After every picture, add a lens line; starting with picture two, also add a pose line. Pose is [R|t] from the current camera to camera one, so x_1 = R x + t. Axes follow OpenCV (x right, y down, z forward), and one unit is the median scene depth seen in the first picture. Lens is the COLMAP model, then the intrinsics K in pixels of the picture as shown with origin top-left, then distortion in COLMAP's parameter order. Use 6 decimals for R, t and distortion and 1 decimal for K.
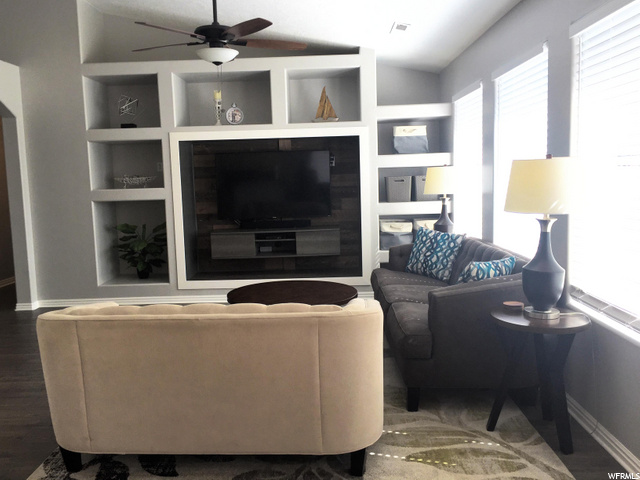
lens RADIAL K [[555.3, 0, 320.2], [0, 555.3, 231.1], [0, 0, 1]] dist [-0.002191, -0.007914]
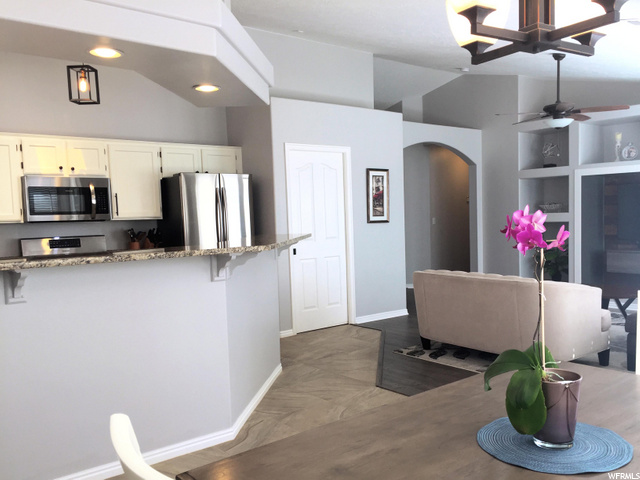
lens RADIAL K [[540.2, 0, 320.0], [0, 540.2, 240.0], [0, 0, 1]] dist [0.001028, 0.000972]
pose [[0.623441, 0.045060, -0.780571, 0.339933], [-0.062792, 0.997999, 0.007460, 0.012408], [0.779345, 0.044362, 0.625023, -0.232660]]
